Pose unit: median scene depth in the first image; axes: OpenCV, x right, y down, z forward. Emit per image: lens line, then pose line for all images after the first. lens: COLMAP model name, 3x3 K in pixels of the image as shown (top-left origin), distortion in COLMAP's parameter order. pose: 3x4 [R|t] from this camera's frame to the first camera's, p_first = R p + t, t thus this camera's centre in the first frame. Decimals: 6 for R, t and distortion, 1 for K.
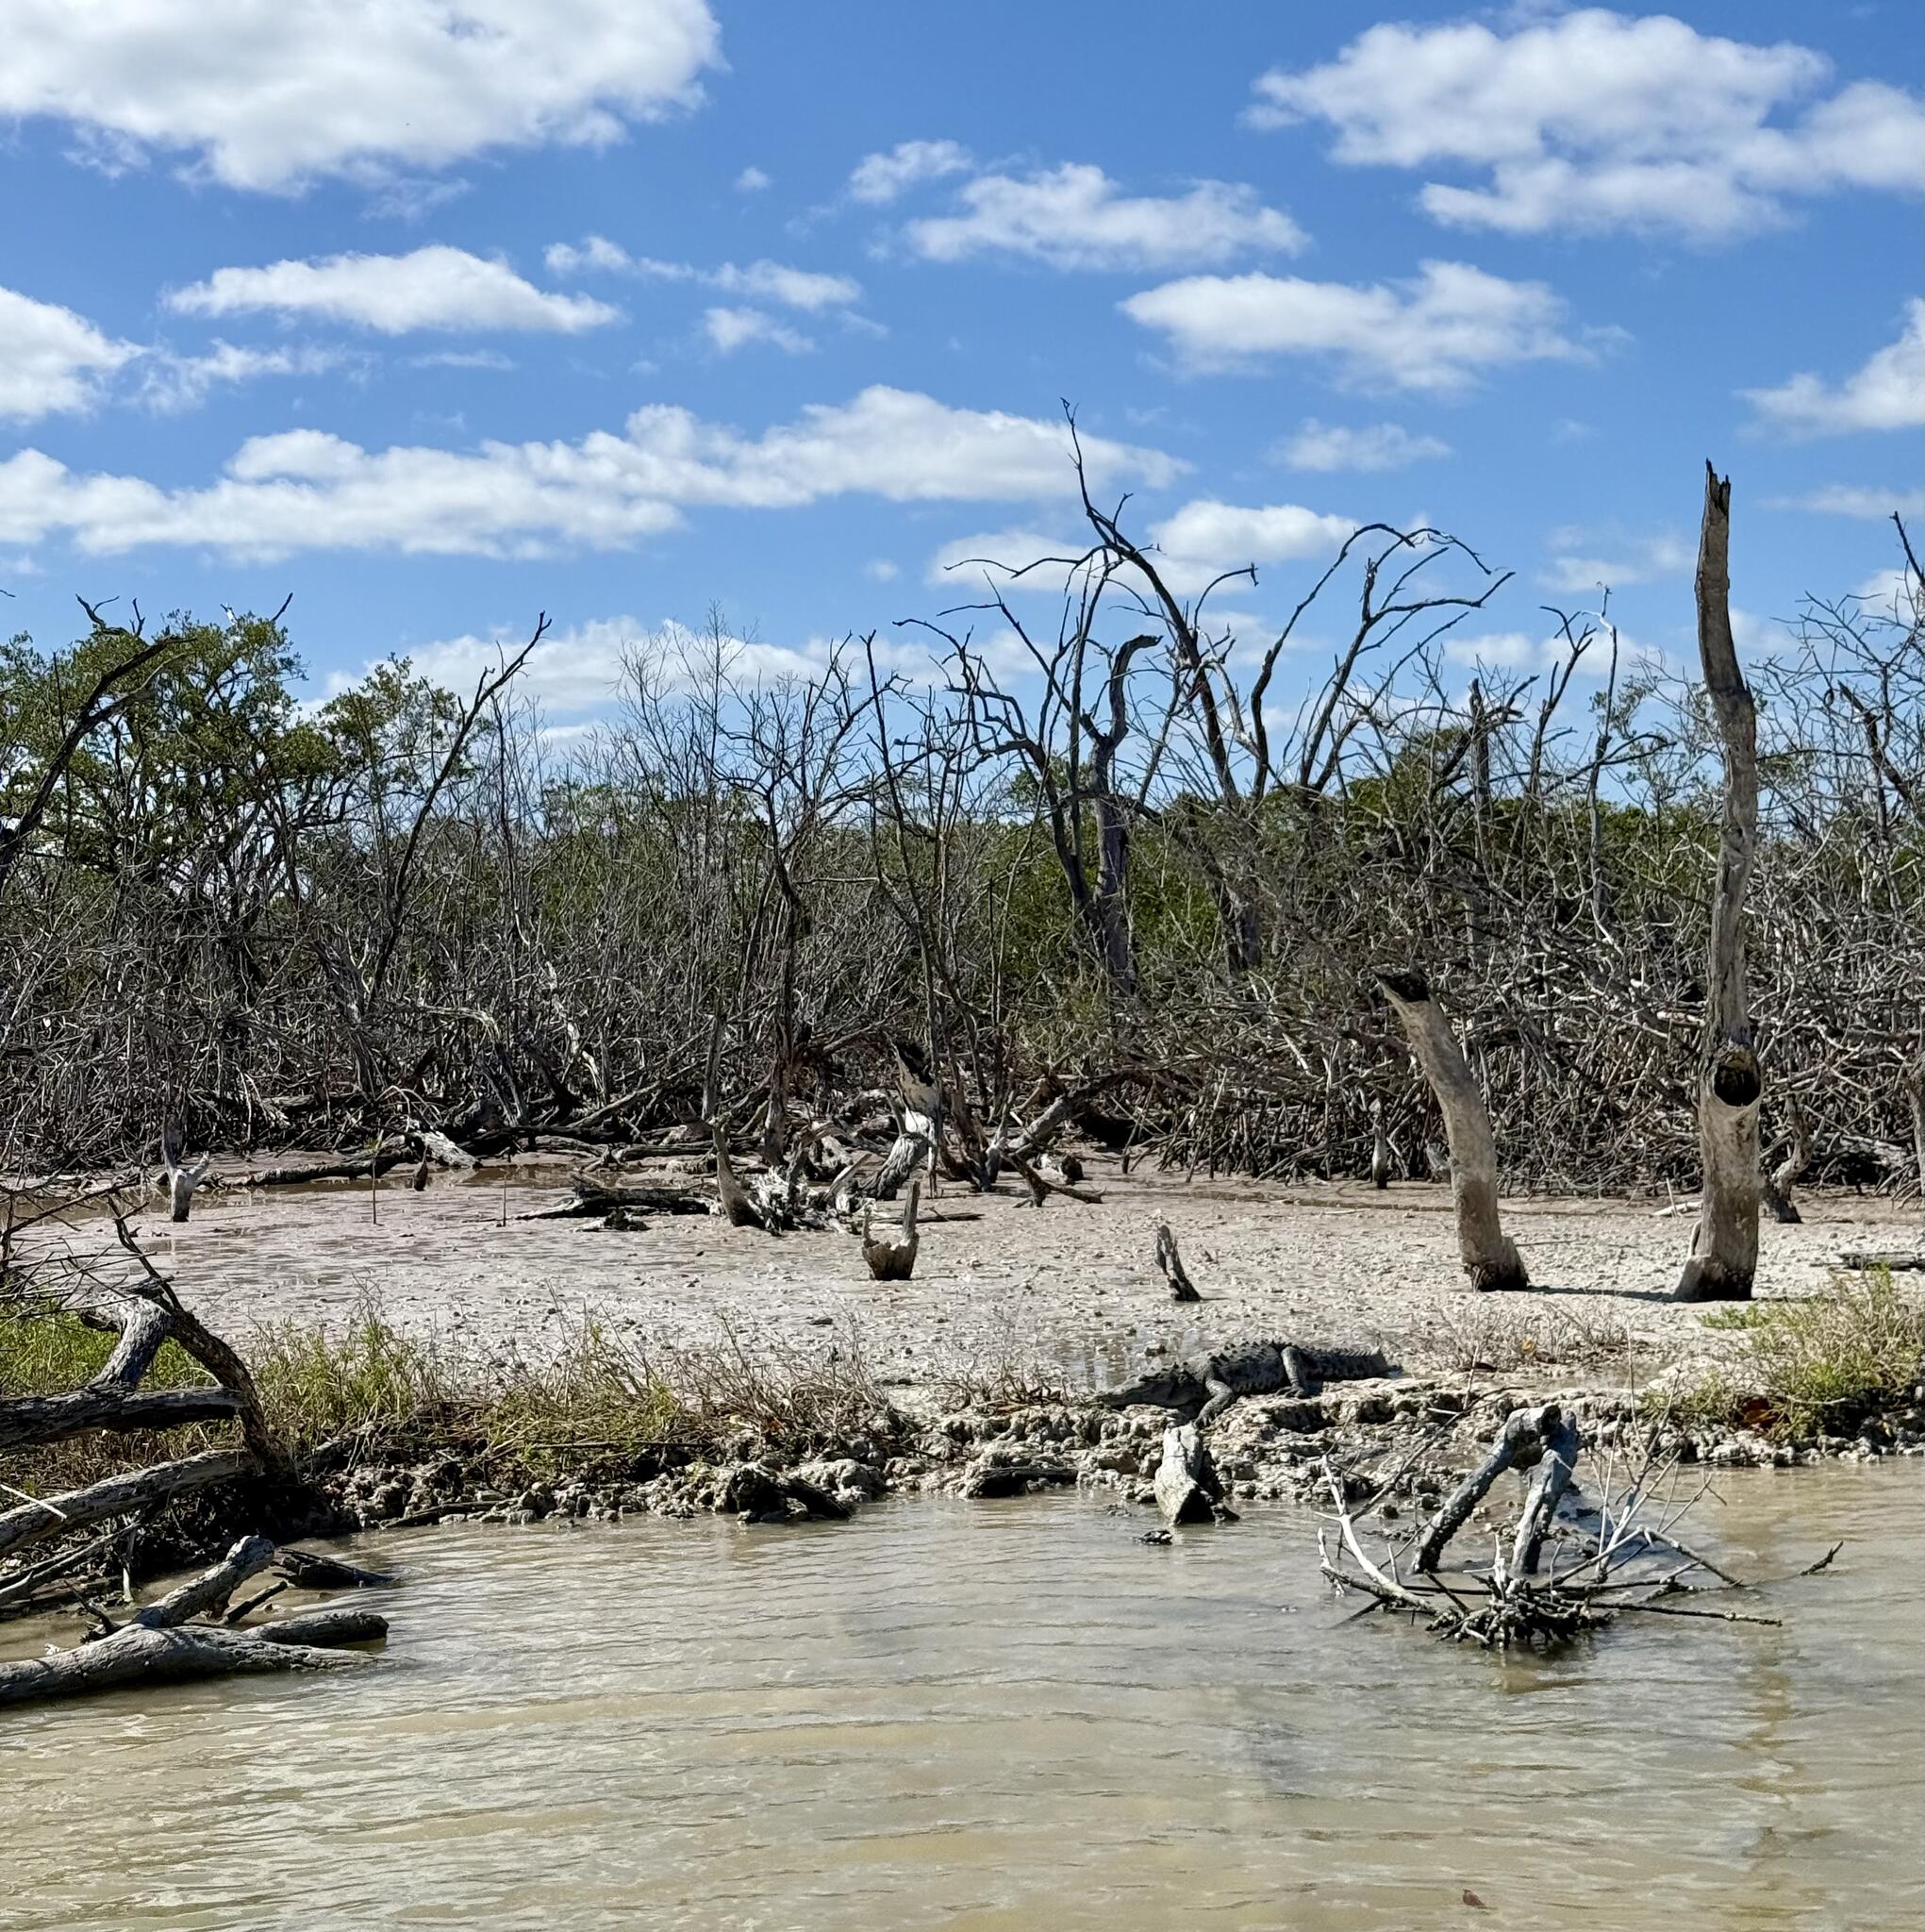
lens RADIAL K [[3487.7, 0, 959.9], [0, 3487.7, 752.7], [0, 0, 1]] dist [0.072196, -0.078929]
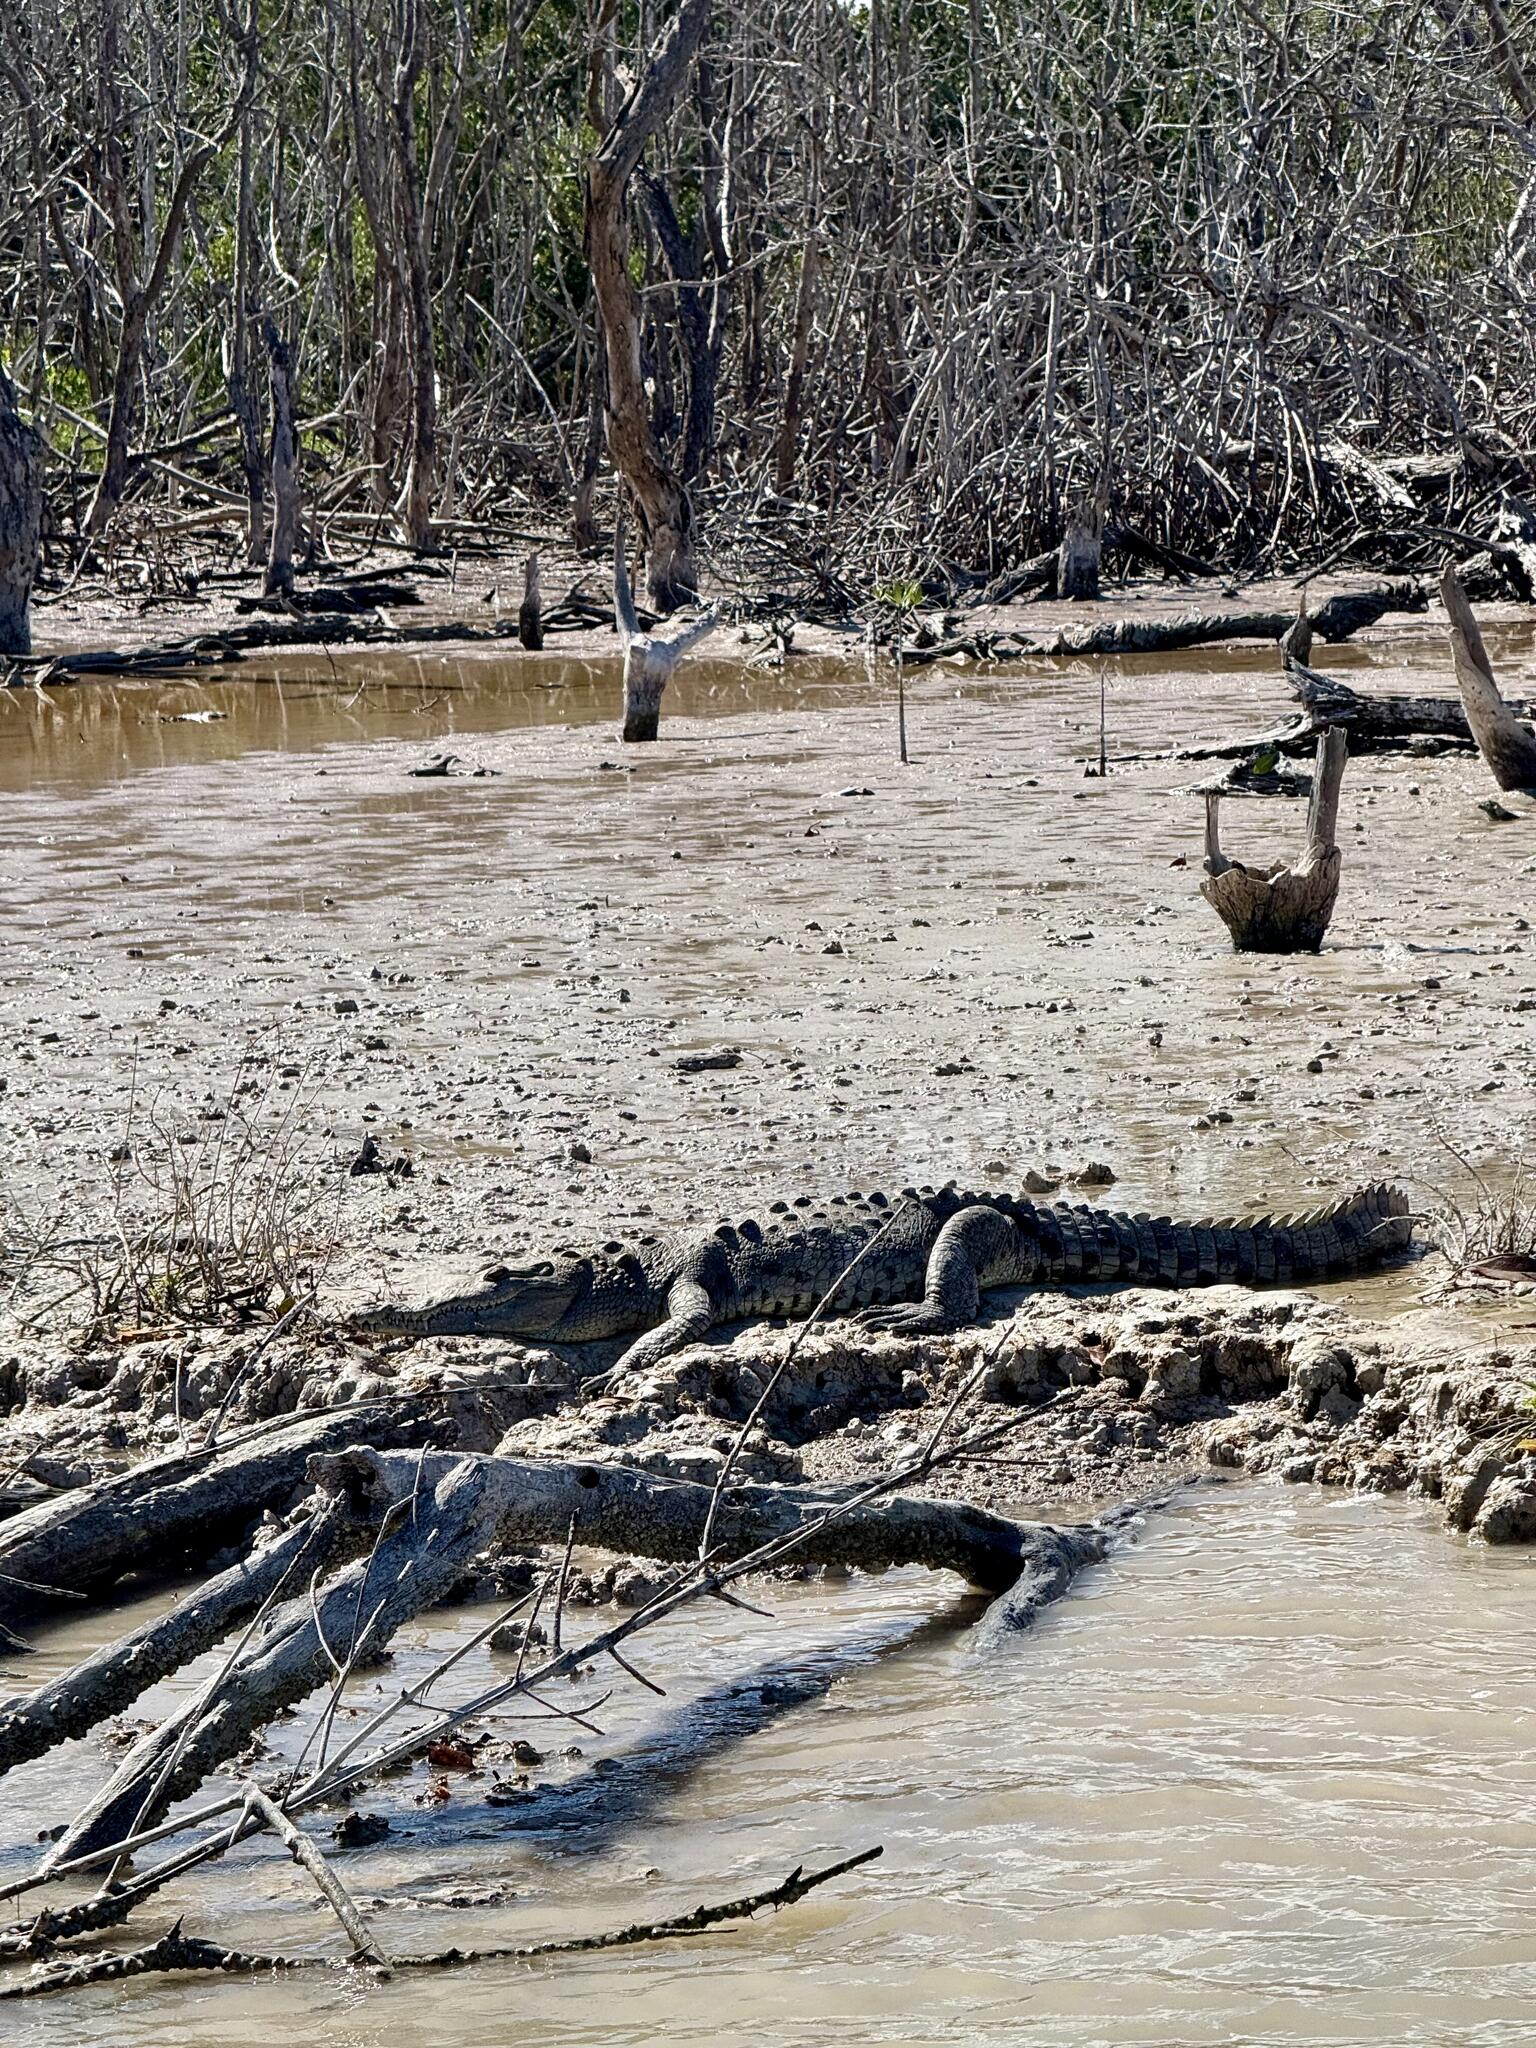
lens RADIAL K [[6969.7, 0, 768.0], [0, 6969.7, 1024.0], [0, 0, 1]] dist [0.086514, 1.098599]
pose [[0.907466, 0.031645, -0.418933, 0.170477], [0.047125, 0.983199, 0.176349, 0.000299], [0.417475, -0.179772, 0.890728, 0.102663]]
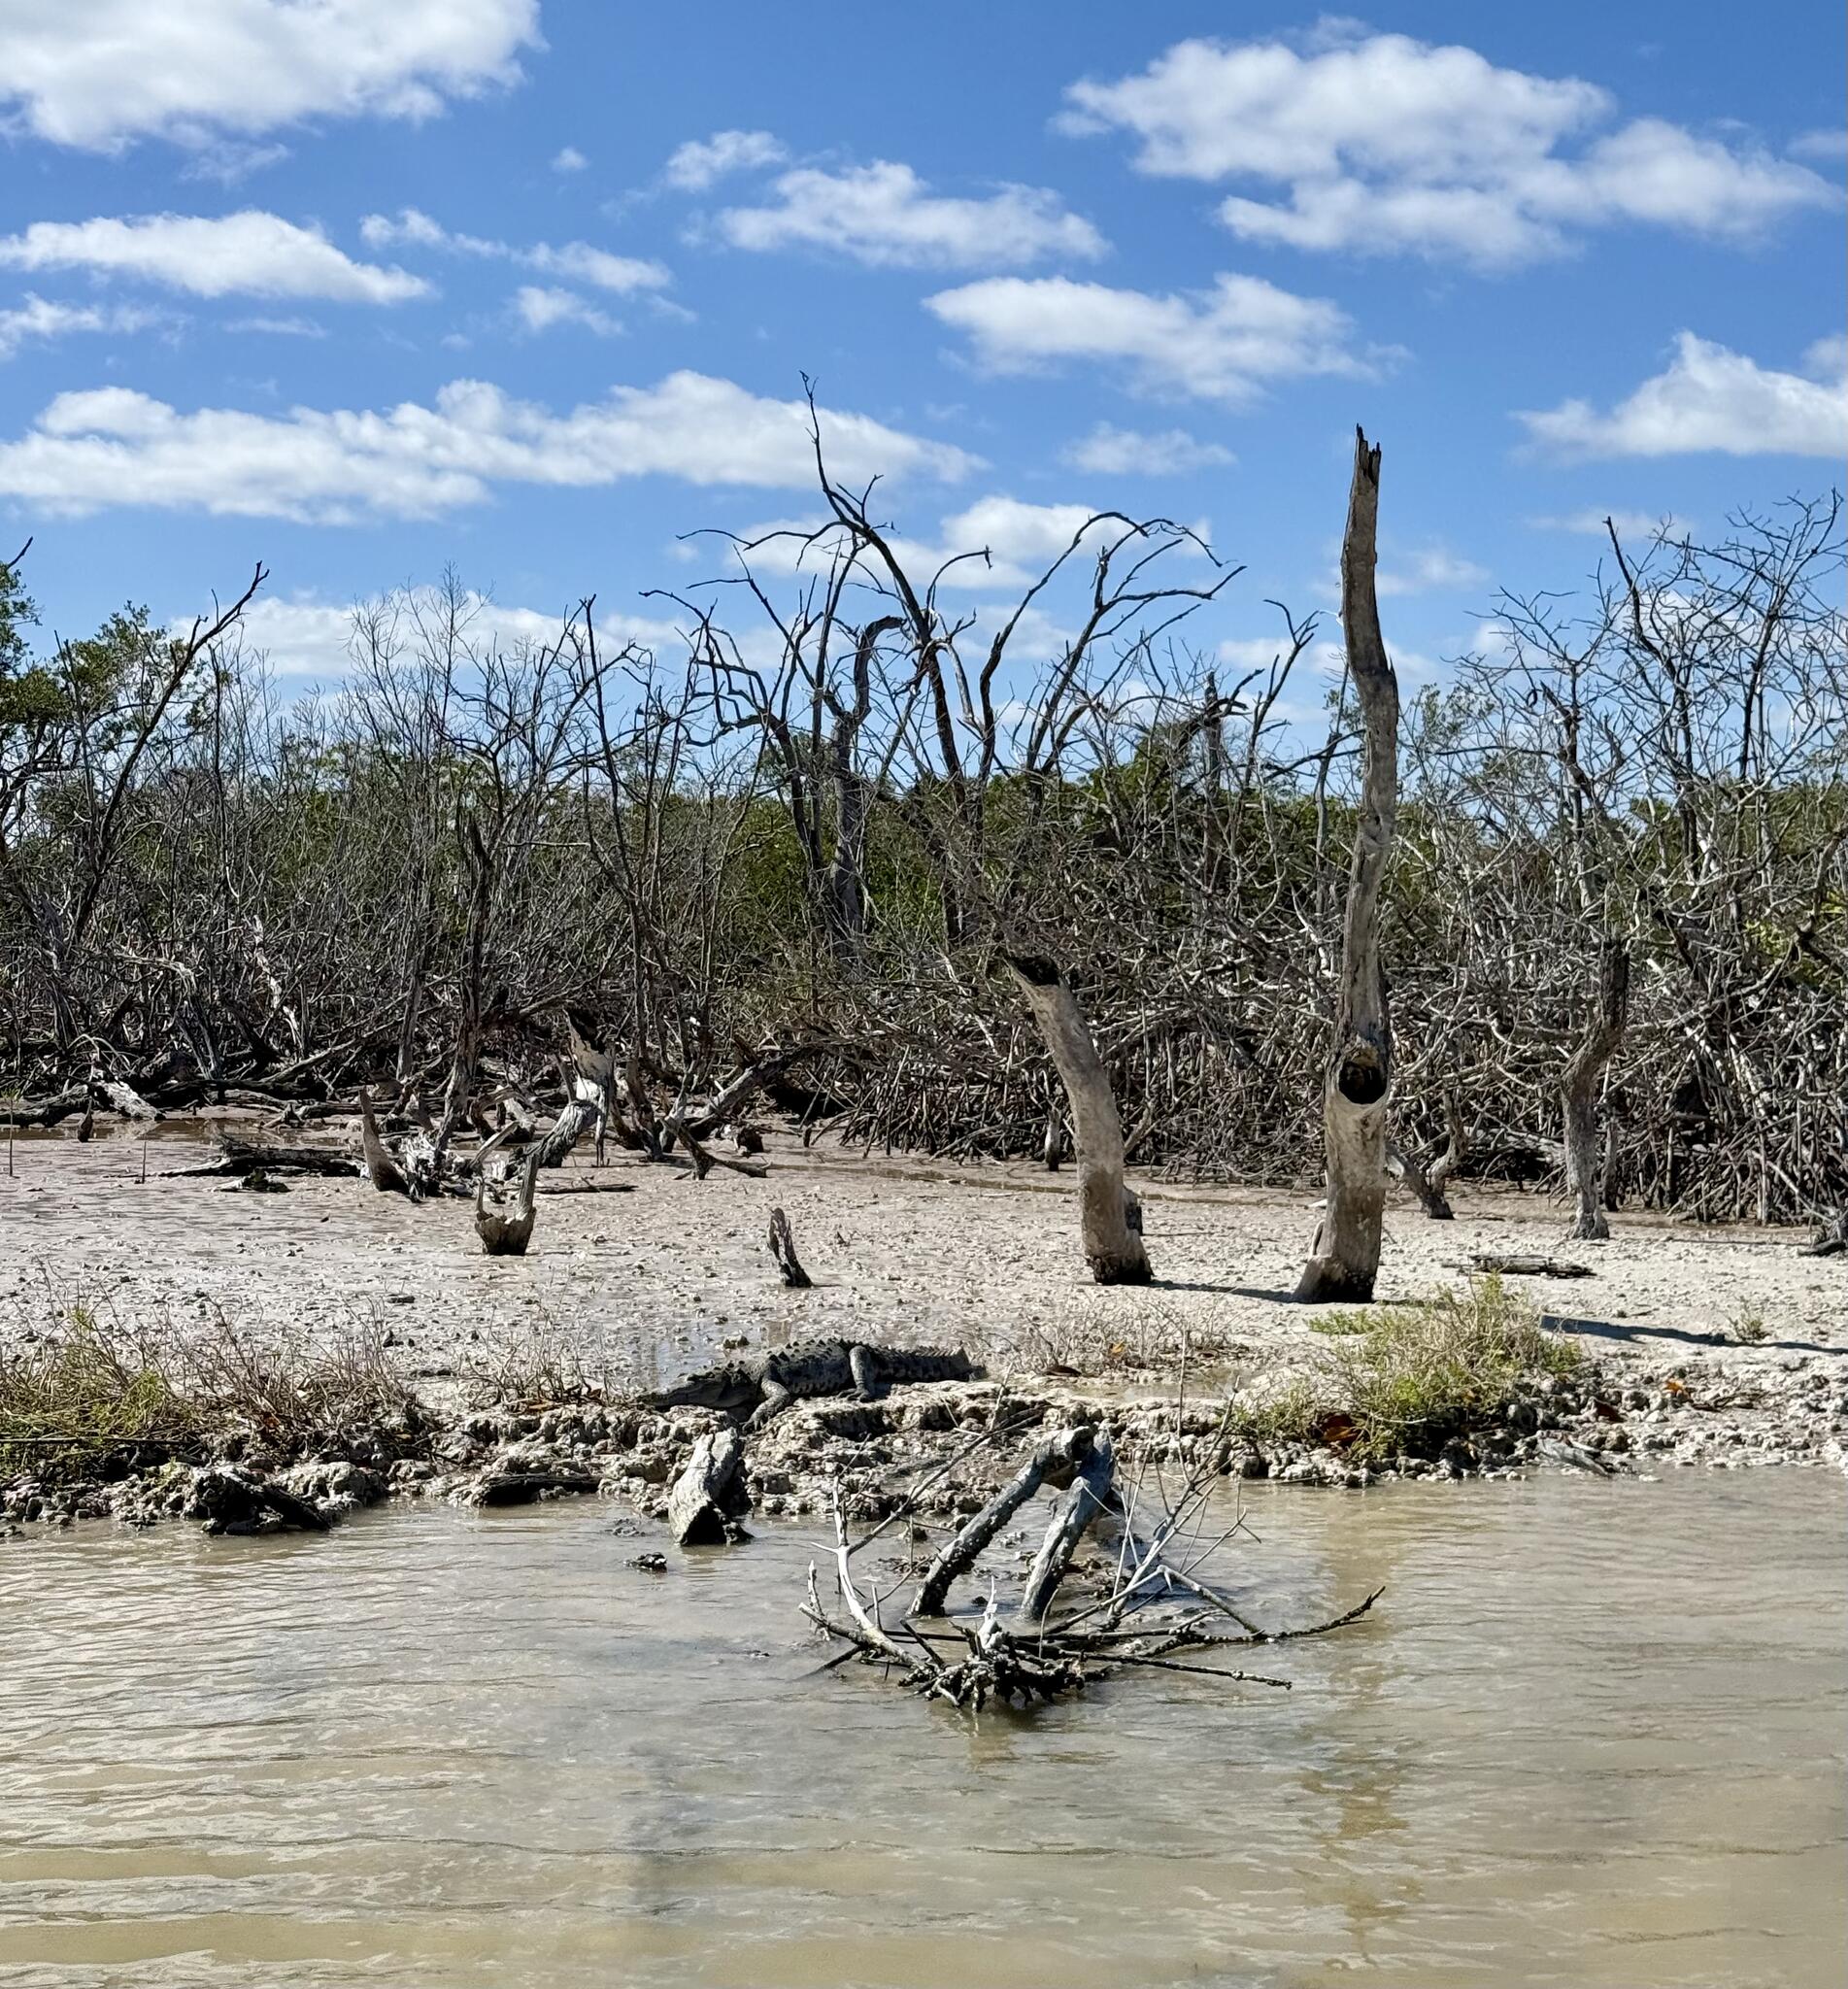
lens RADIAL K [[3291.9, 0, 924.0], [0, 3291.9, 994.5], [0, 0, 1]] dist [0.110911, -0.211774]
pose [[0.998216, 0.033763, 0.049240, 0.026328], [-0.037506, 0.996311, 0.077185, 0.002233], [-0.046453, -0.078894, 0.995800, 0.048167]]
